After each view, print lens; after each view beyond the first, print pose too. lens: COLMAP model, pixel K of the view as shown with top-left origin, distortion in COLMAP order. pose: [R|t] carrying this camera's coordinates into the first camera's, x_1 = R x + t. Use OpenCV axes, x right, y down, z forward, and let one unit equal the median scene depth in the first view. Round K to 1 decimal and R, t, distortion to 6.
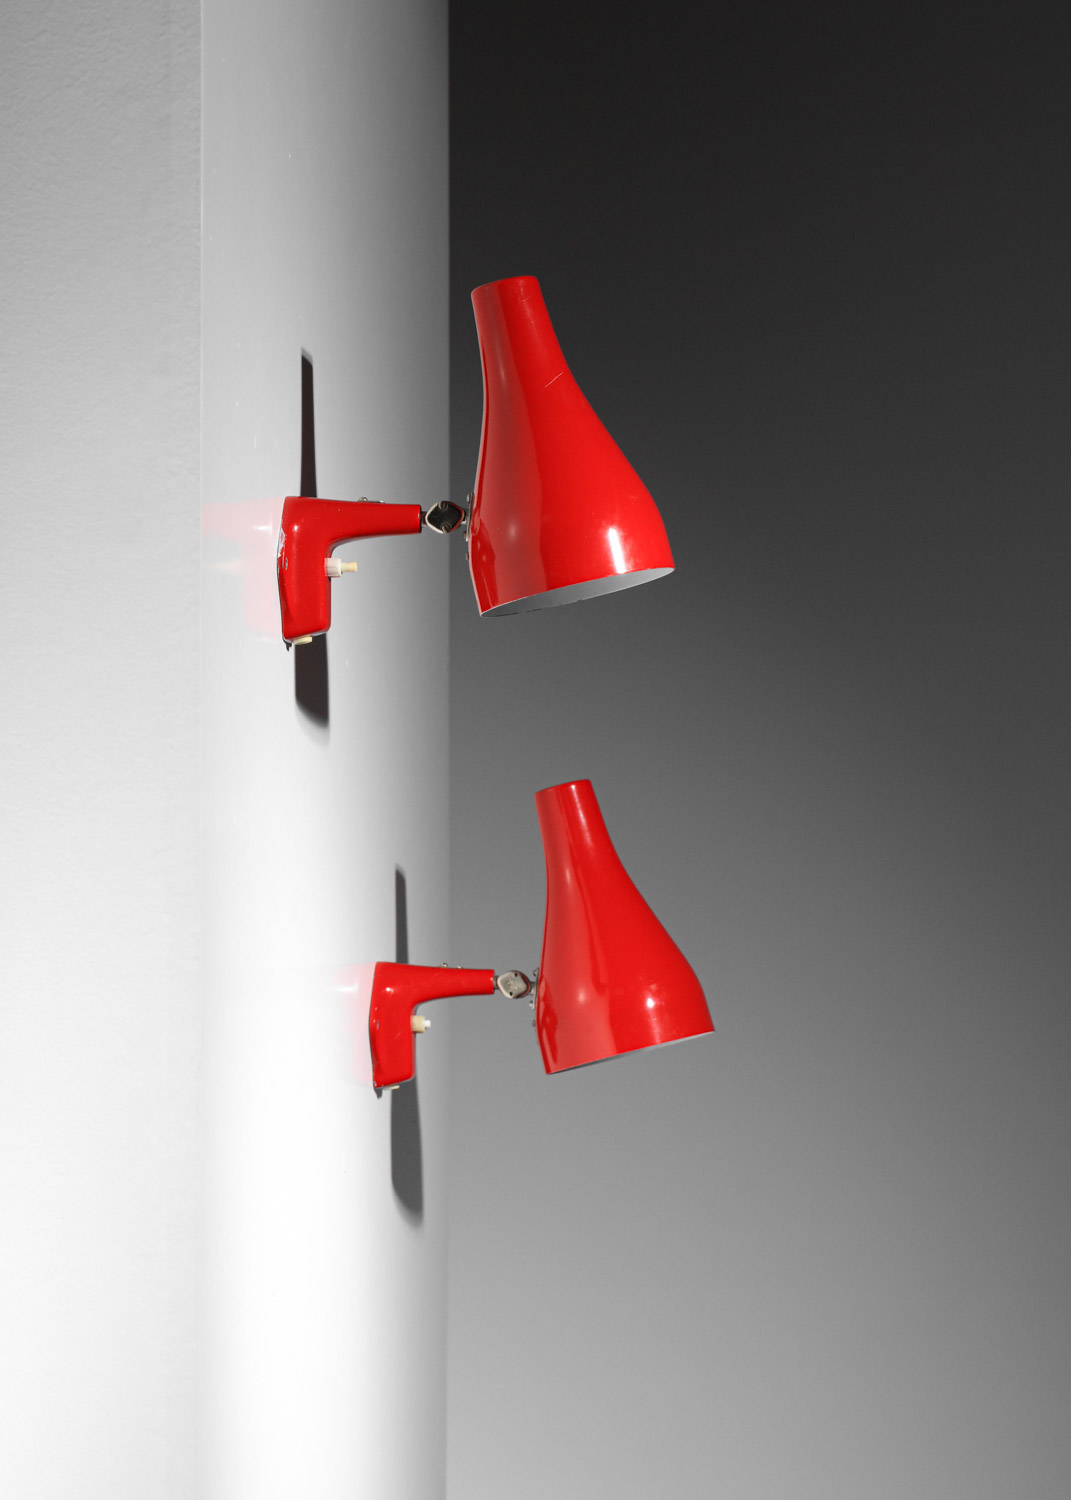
lens RADIAL K [[4524.8, 0, 535.3], [0, 4524.8, 718.1], [0, 0, 1]] dist [-0.097933, 1.432742]
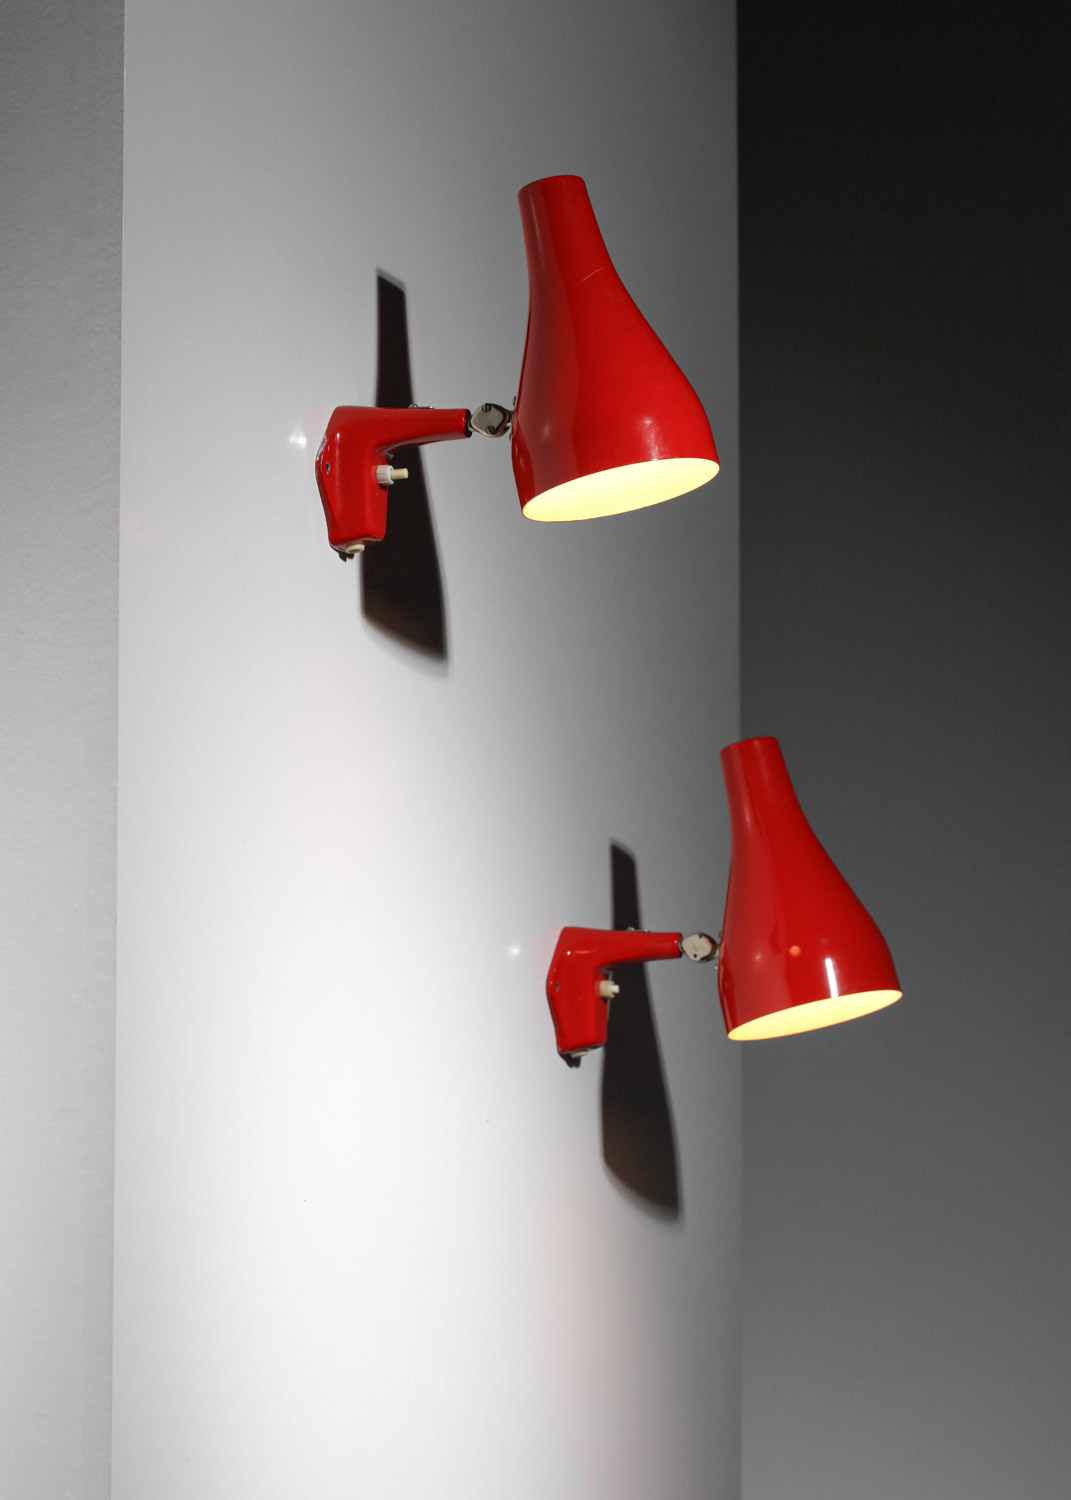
lens RADIAL K [[4524.8, 0, 535.3], [0, 4524.8, 718.1], [0, 0, 1]] dist [-0.097933, 1.432742]
pose [[0.970332, -0.022755, -0.240704, 0.254259], [0.004495, 0.997087, -0.076138, 0.108148], [0.241736, 0.072797, 0.967608, 0.055441]]
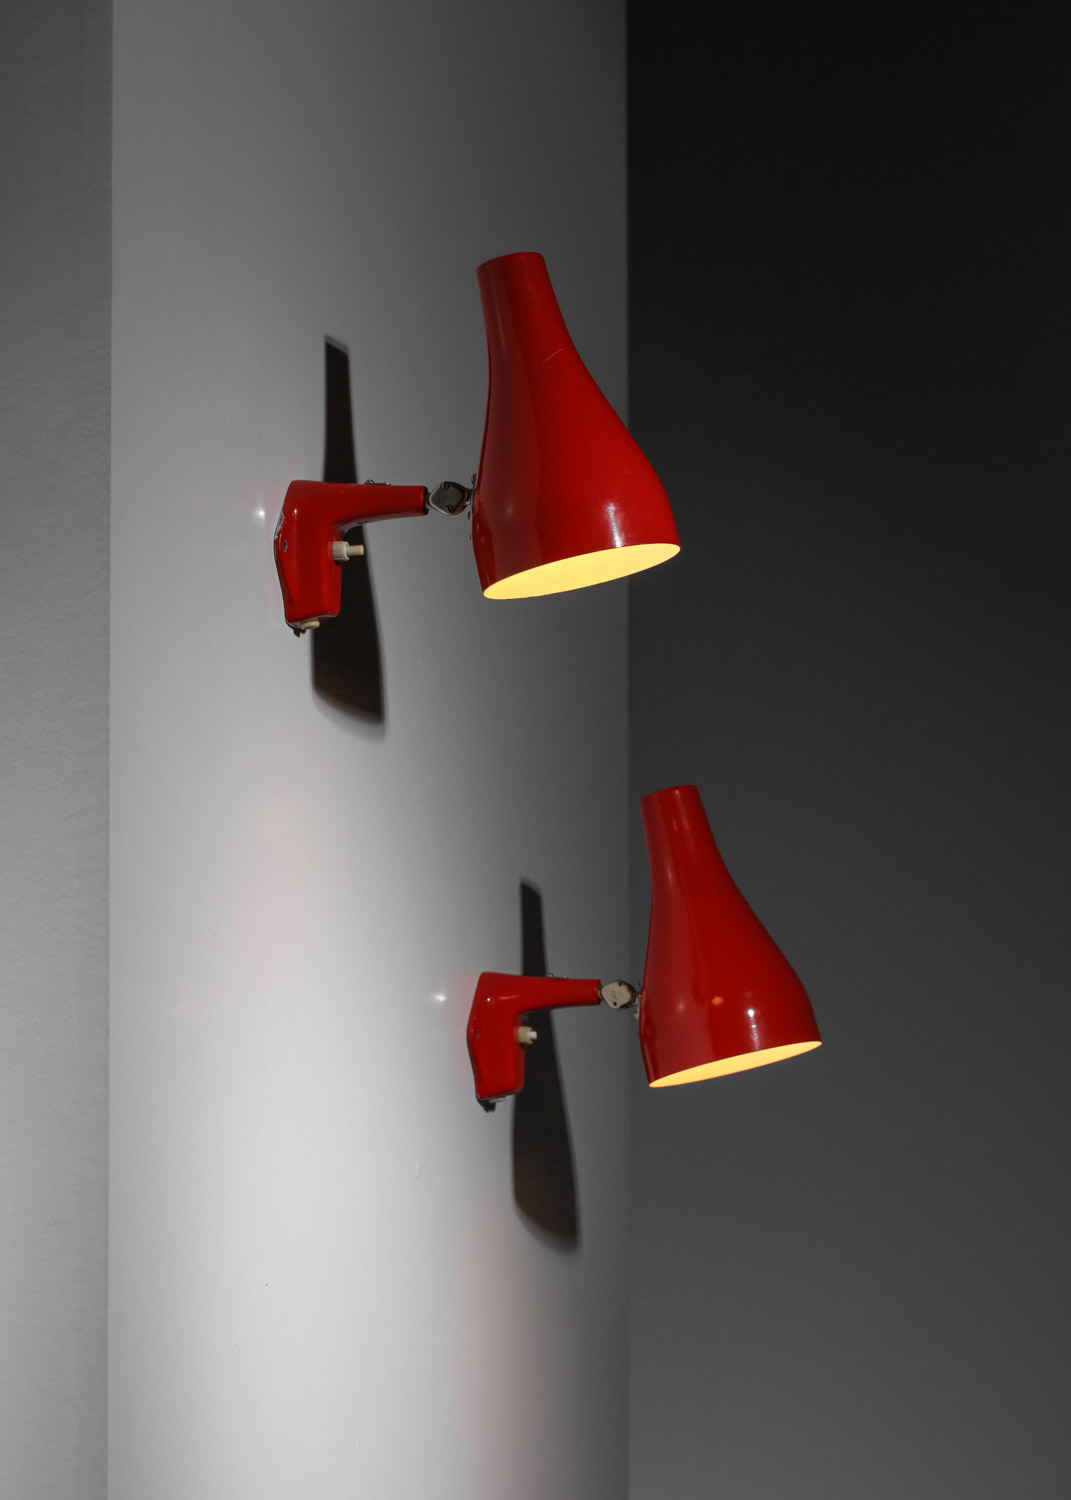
lens RADIAL K [[4524.8, 0, 535.3], [0, 4524.8, 718.1], [0, 0, 1]] dist [-0.097933, 1.432742]
pose [[0.986060, -0.010646, -0.166047, 0.181745], [0.004849, 0.999366, -0.035279, 0.043250], [0.166318, 0.033982, 0.985487, 0.037299]]
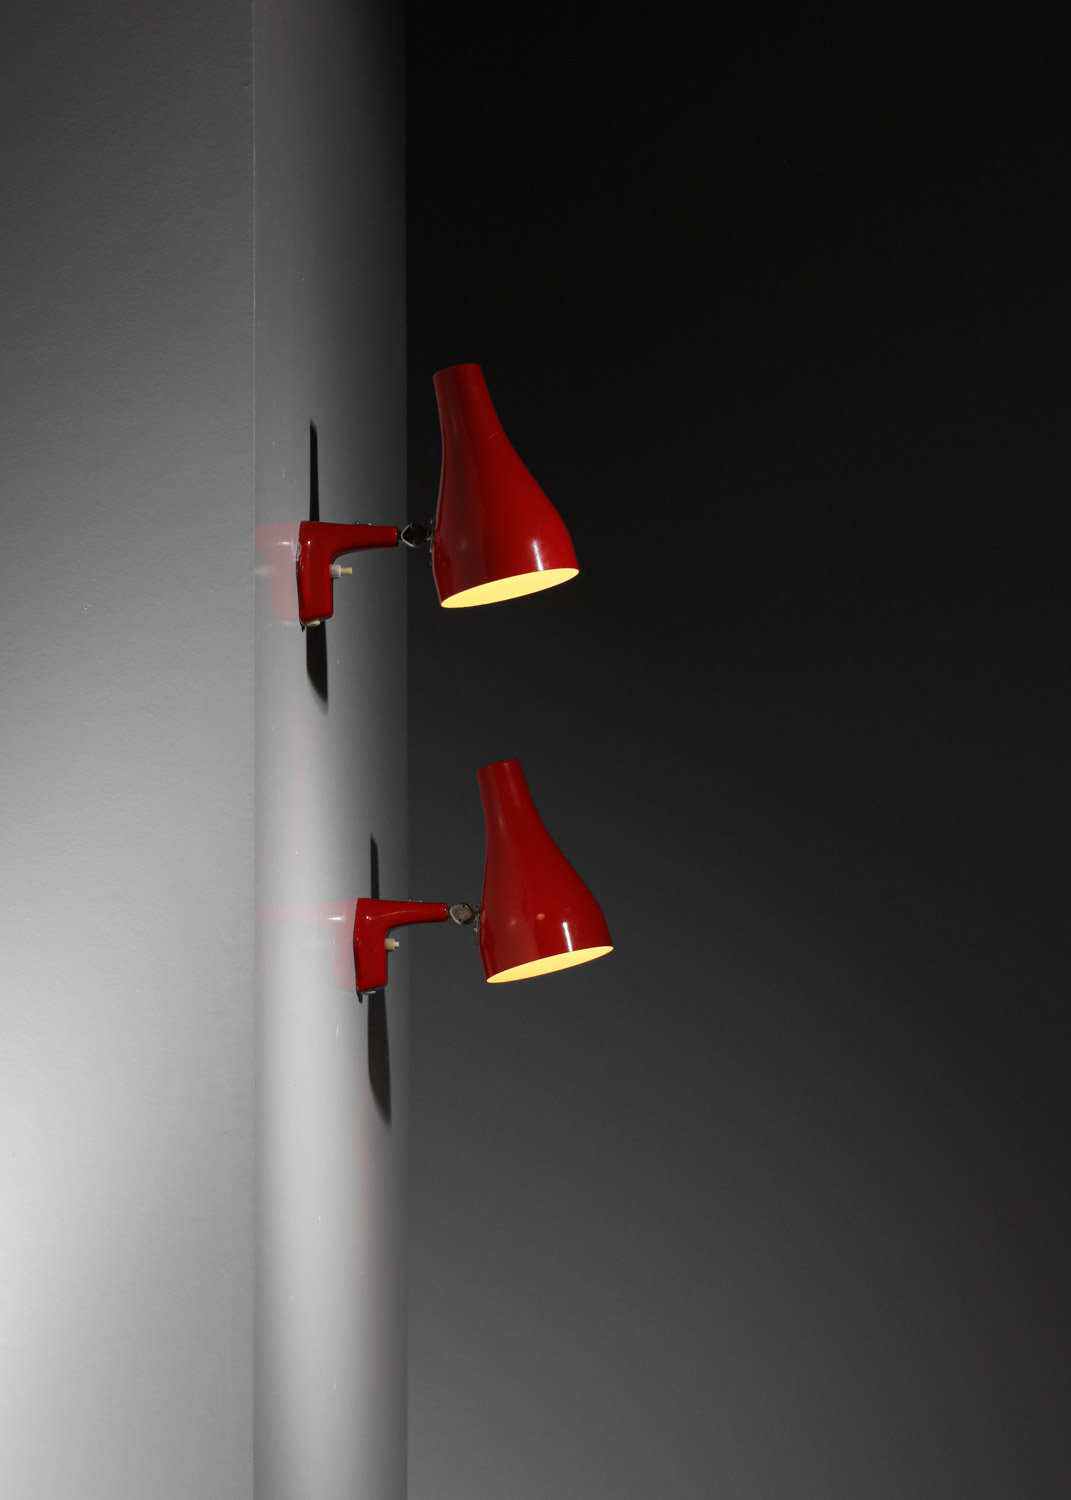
lens RADIAL K [[5249.5, 0, 535.5], [0, 5249.5, 865.9], [0, 0, 1]] dist [-0.083498, -0.414887]
pose [[0.999845, -0.003522, 0.017274, -0.012540], [0.004286, 0.999006, -0.044376, 0.146152], [-0.017100, 0.044443, 0.998866, -0.693580]]
